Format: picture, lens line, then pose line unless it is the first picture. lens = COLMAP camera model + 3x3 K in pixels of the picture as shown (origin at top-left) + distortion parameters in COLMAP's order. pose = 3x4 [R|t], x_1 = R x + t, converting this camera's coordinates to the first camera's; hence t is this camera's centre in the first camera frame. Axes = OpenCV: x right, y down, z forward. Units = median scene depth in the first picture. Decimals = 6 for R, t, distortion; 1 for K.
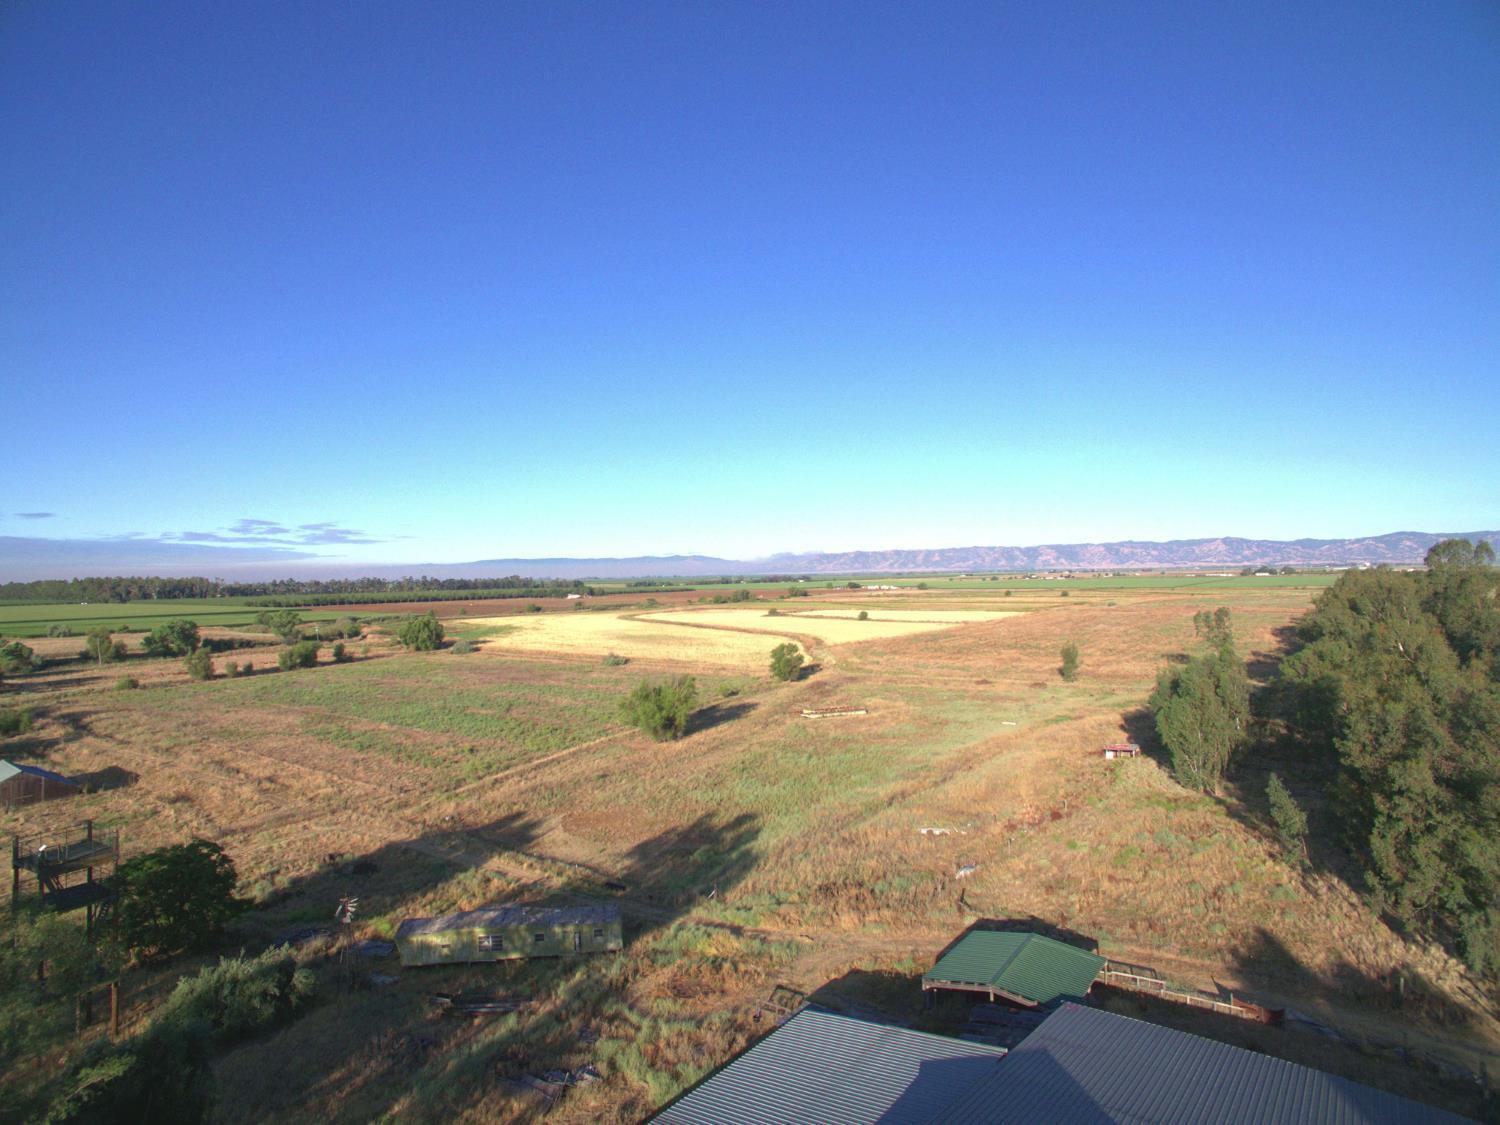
lens RADIAL K [[871.6, 0, 745.9], [0, 871.6, 567.6], [0, 0, 1]] dist [-0.121921, 0.089794]
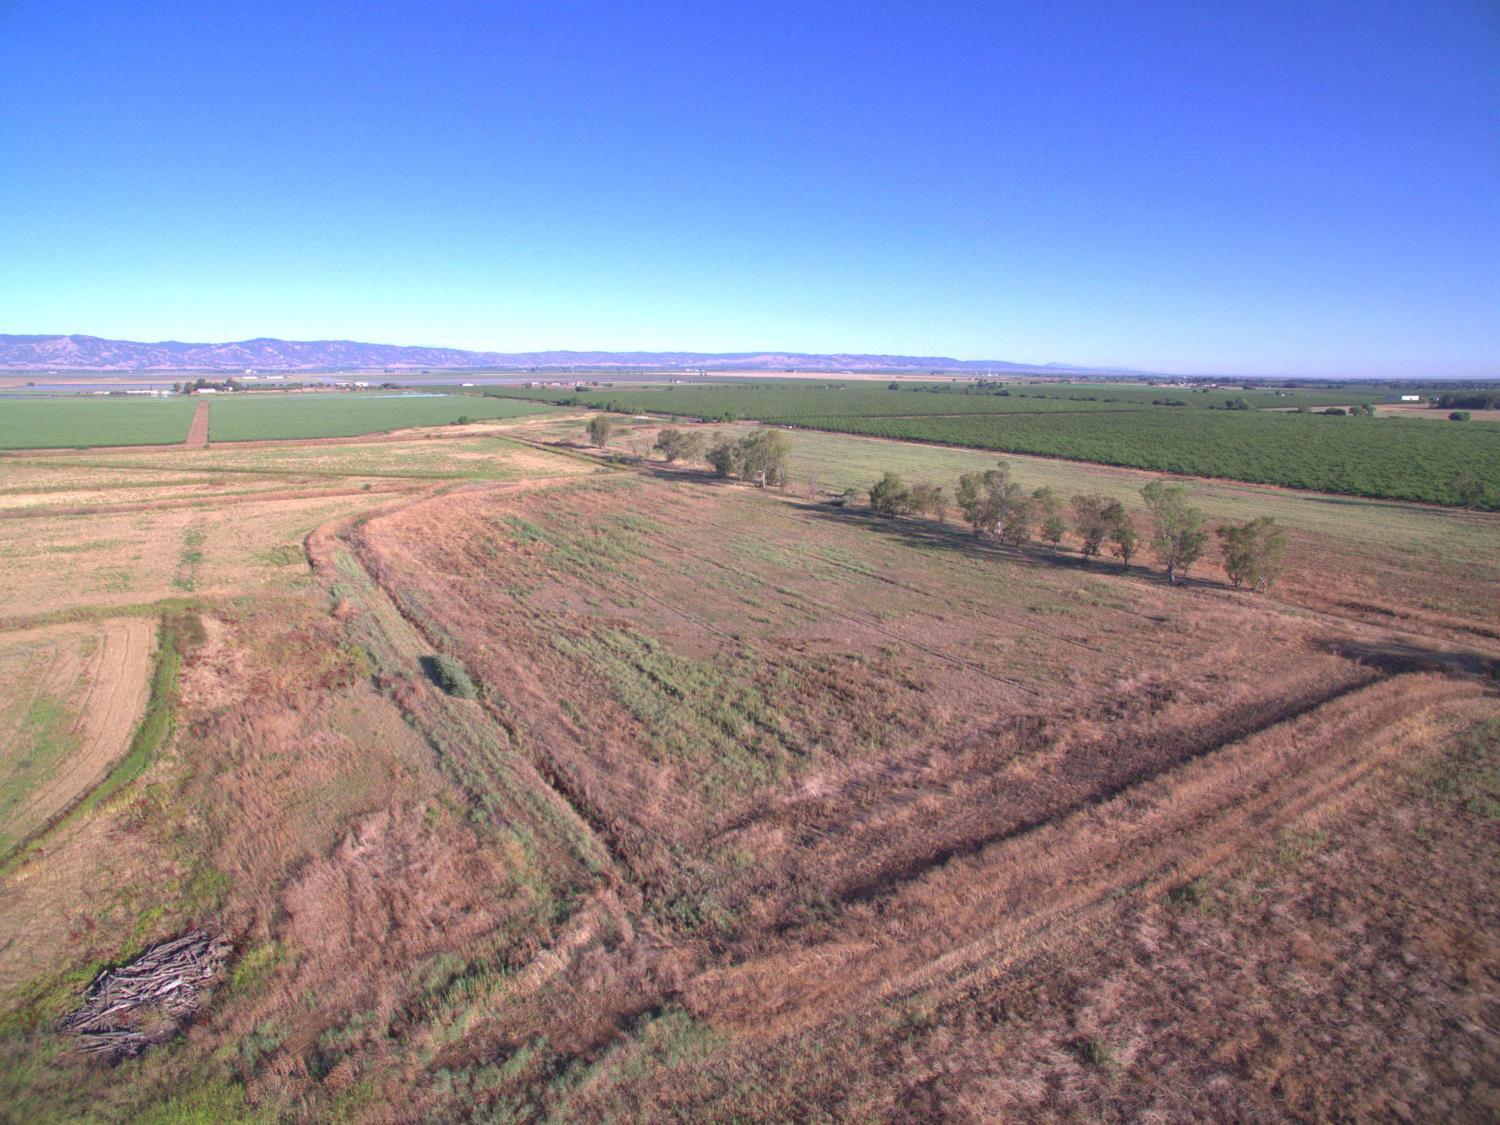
lens RADIAL K [[871.6, 0, 745.9], [0, 871.6, 567.6], [0, 0, 1]] dist [-0.121921, 0.089794]
pose [[0.378629, -0.191597, 0.905500, 0.189540], [-0.020044, 0.976412, 0.214983, -0.021216], [-0.925332, -0.099549, 0.365857, 0.607766]]
